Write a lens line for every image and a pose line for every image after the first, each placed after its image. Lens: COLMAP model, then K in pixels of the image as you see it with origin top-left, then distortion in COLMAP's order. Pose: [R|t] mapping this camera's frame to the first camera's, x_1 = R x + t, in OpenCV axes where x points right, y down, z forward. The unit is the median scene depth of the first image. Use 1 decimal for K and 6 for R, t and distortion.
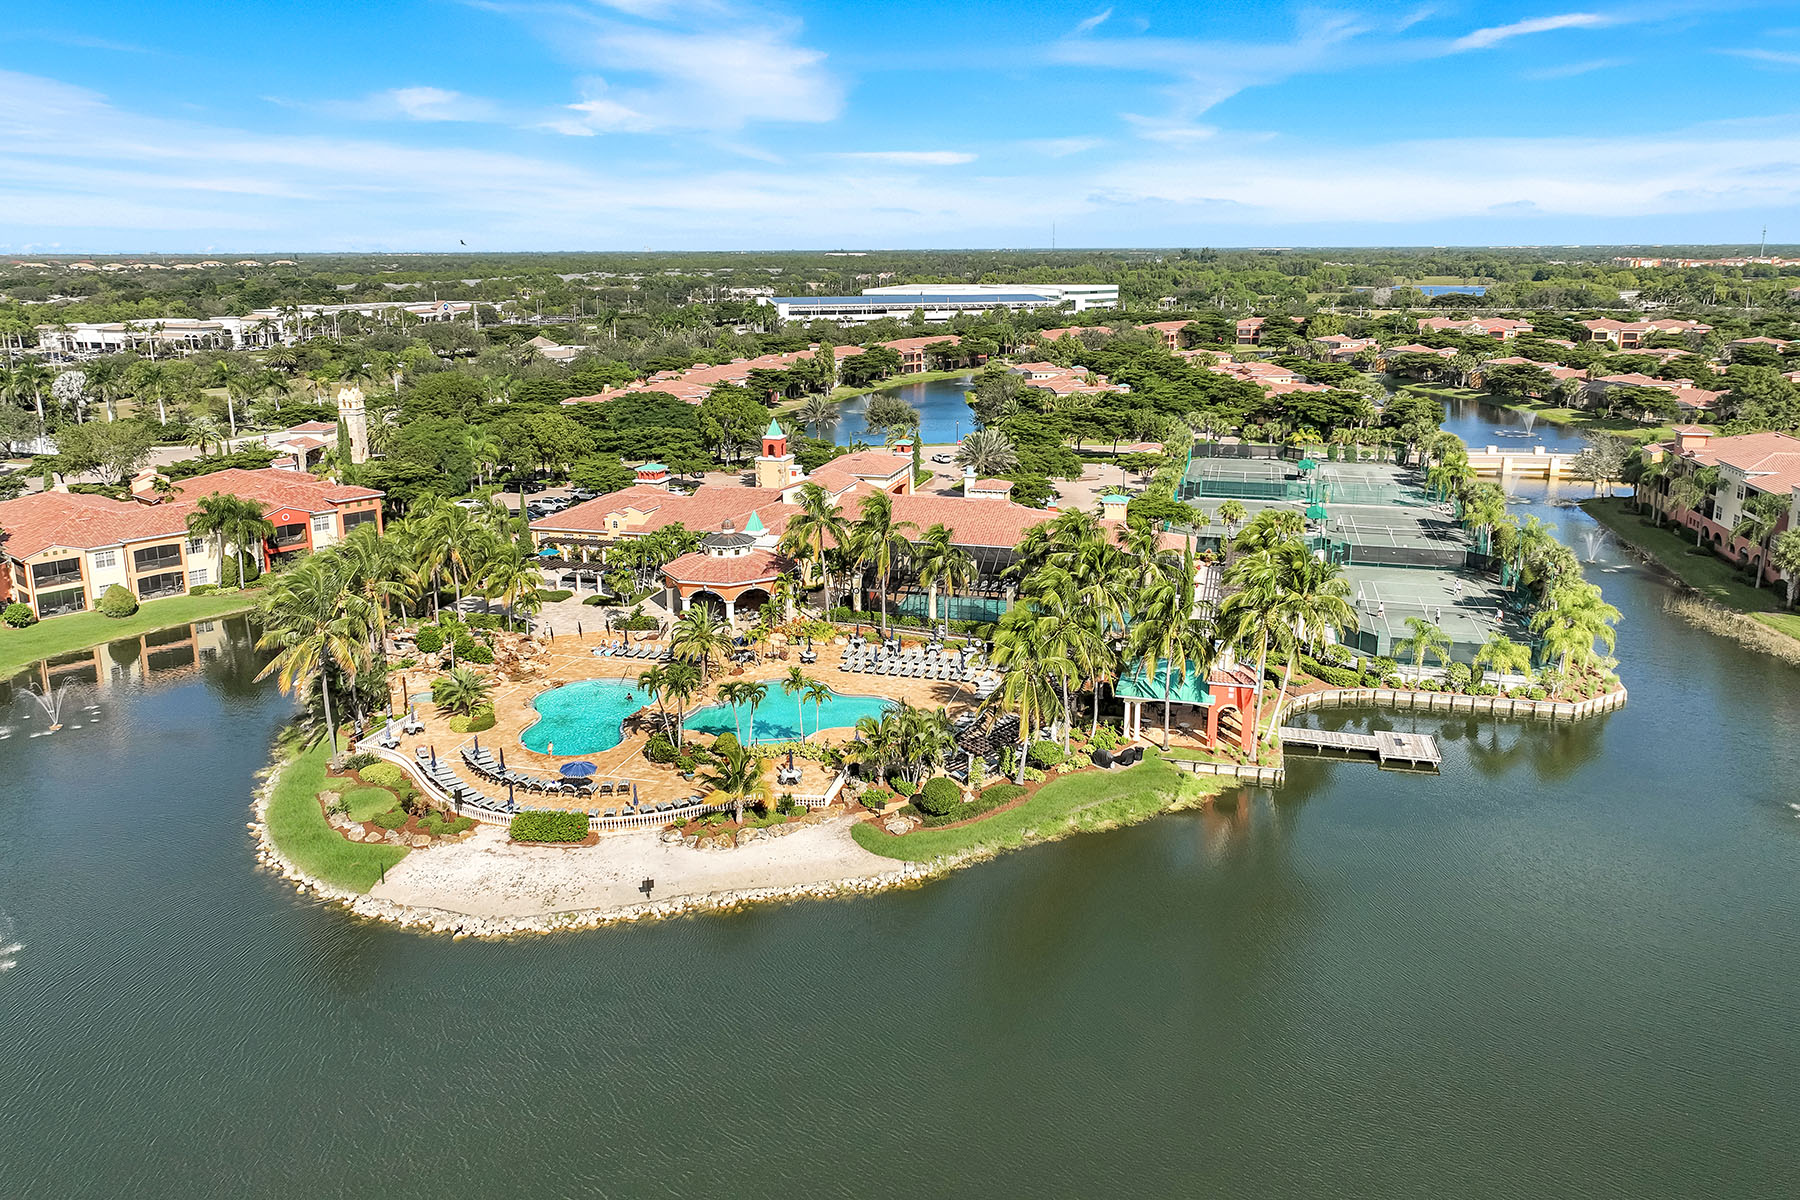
lens RADIAL K [[1243.8, 0, 888.8], [0, 1243.8, 525.5], [0, 0, 1]] dist [0.004021, 0.003303]
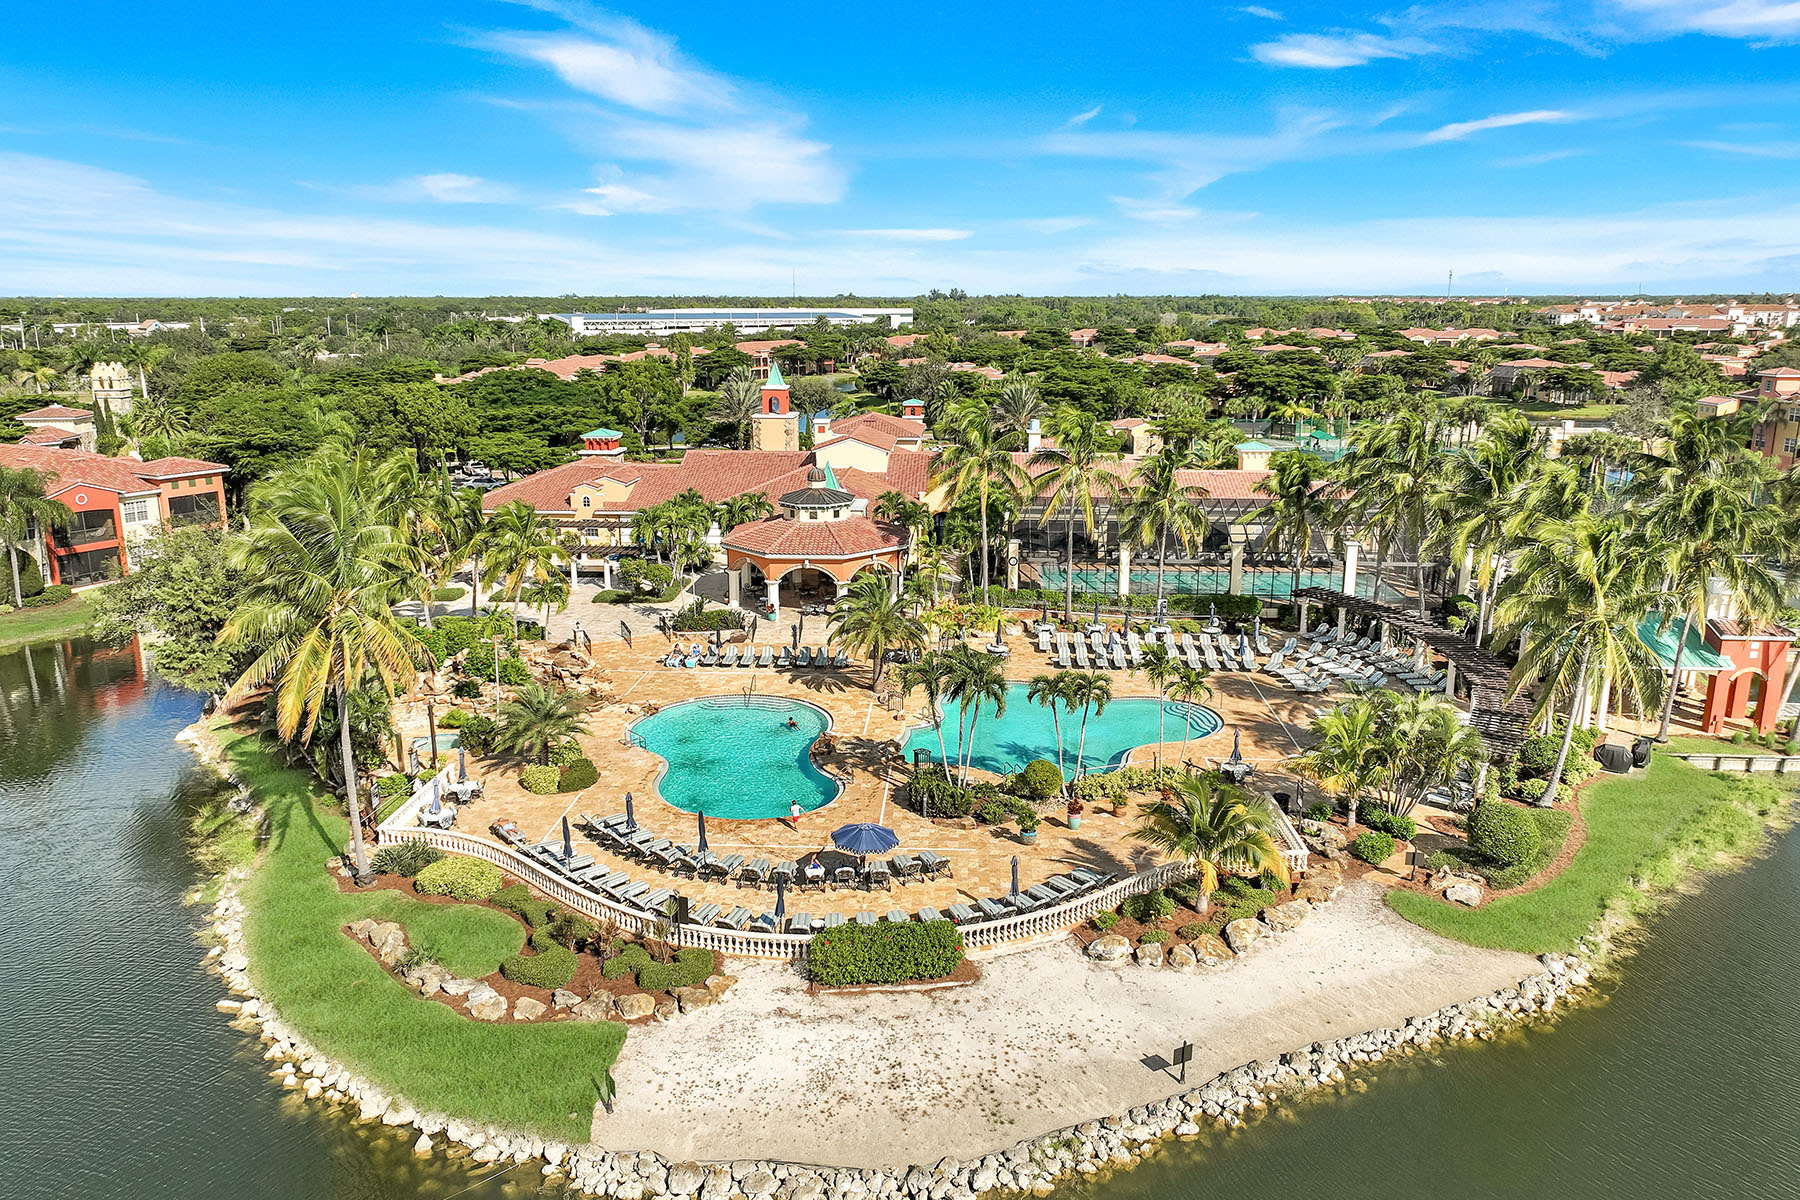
lens RADIAL K [[1240.2, 0, 883.2], [0, 1240.2, 598.8], [0, 0, 1]] dist [0.002298, 0.002877]
pose [[0.978944, -0.042714, 0.199610, -0.274920], [0.038844, 0.998974, 0.023262, 0.062577], [-0.200399, -0.015019, 0.979599, 0.371343]]
